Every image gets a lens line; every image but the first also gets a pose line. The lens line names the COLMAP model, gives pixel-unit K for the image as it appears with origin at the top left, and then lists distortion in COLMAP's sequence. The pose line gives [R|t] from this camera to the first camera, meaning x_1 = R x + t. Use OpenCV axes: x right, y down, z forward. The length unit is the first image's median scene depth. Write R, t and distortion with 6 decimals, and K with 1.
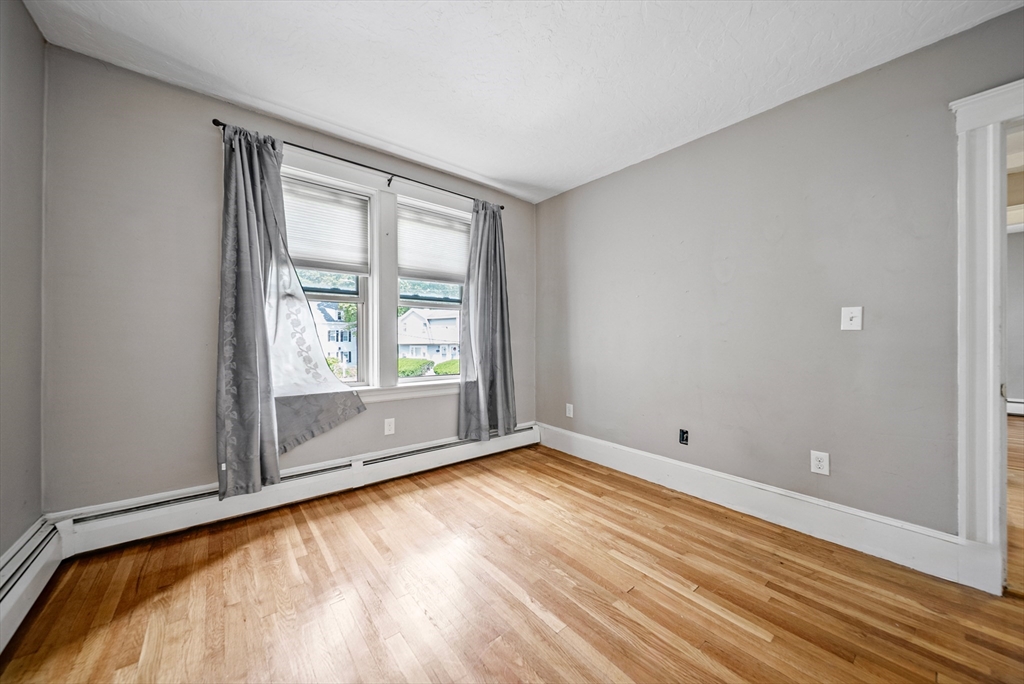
lens RADIAL K [[358.2, 0, 513.6], [0, 358.2, 338.5], [0, 0, 1]] dist [-0.000924, -0.001023]
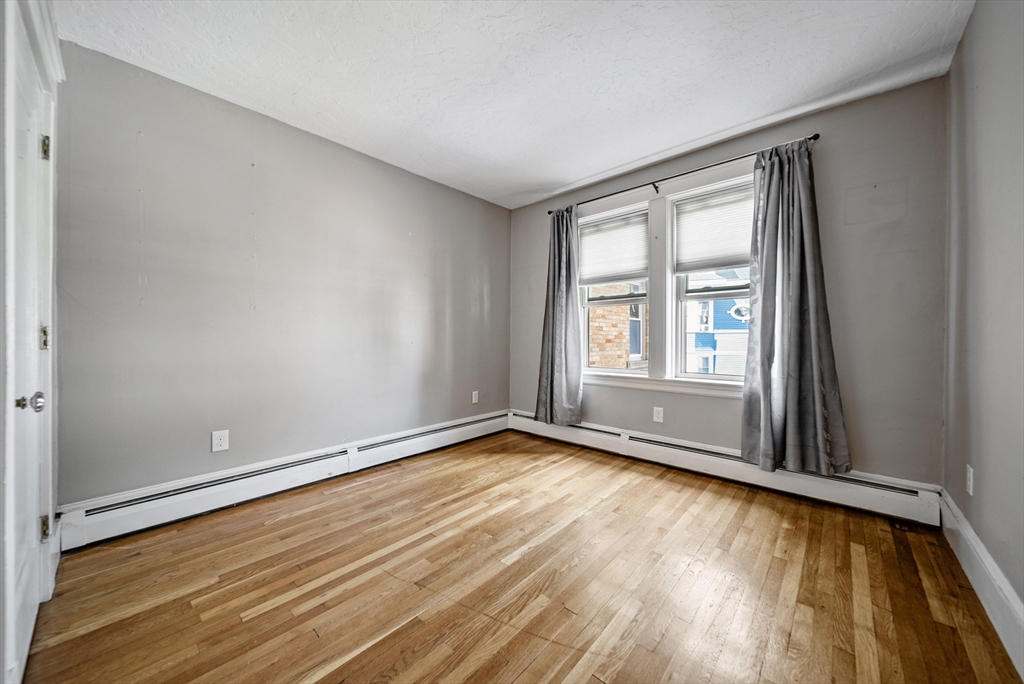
lens RADIAL K [[361.0, 0, 512.5], [0, 361.0, 336.4], [0, 0, 1]] dist [-0.001112, -0.000788]
pose [[0.151760, -0.001627, -0.988416, 0.809299], [0.004497, 0.999989, -0.000956, 0.010494], [0.988407, -0.004300, 0.151765, 0.488335]]
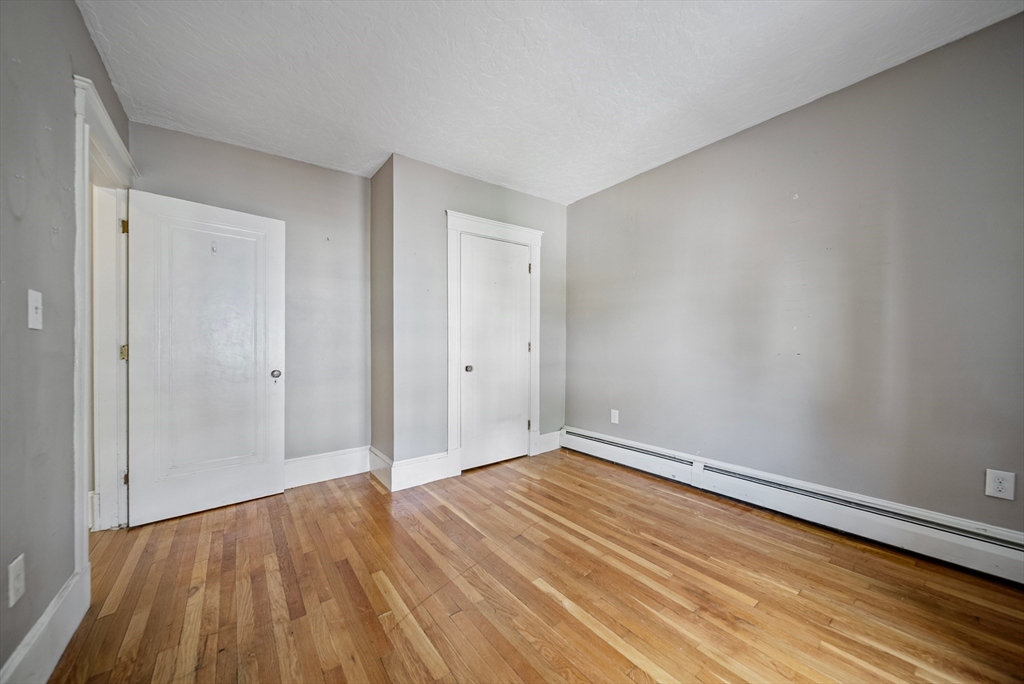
lens RADIAL K [[368.1, 0, 515.3], [0, 368.1, 345.3], [0, 0, 1]] dist [0.000338, -0.001458]
pose [[-0.999513, 0.005031, 0.030782, 0.094534], [0.004845, 0.999970, -0.006098, 0.009662], [-0.030811, -0.005946, -0.999508, 1.318628]]
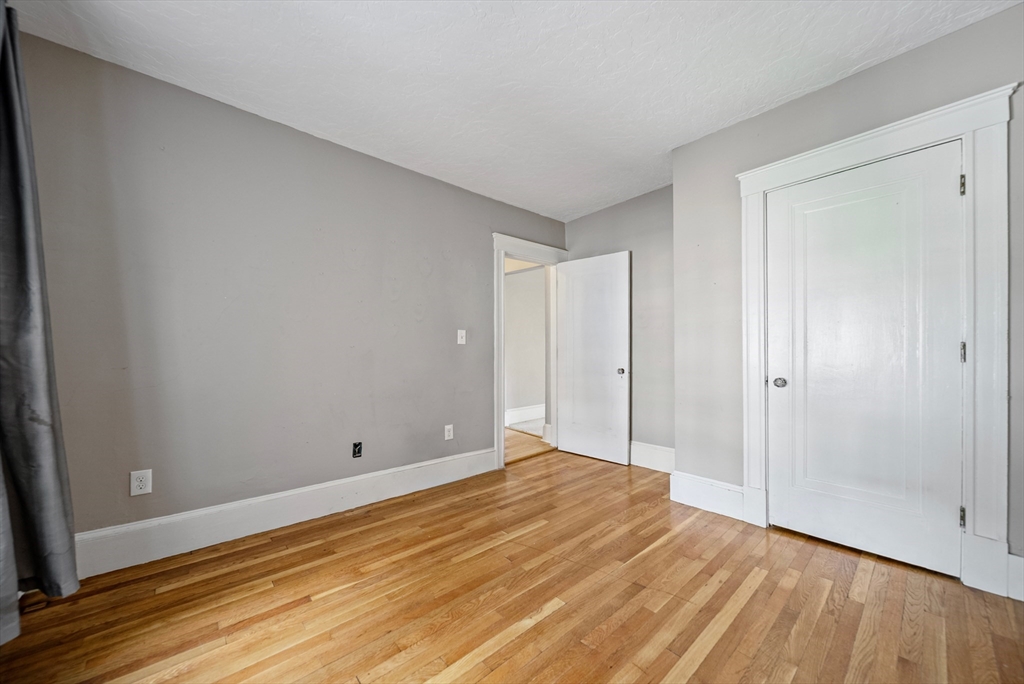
lens RADIAL K [[372.0, 0, 499.8], [0, 372.0, 348.2], [0, 0, 1]] dist [-0.001788, -0.000351]
pose [[-0.017283, 0.006344, 0.999831, -0.618696], [0.000658, 0.999980, -0.006334, 0.004600], [-0.999850, 0.000549, -0.017287, 0.708101]]
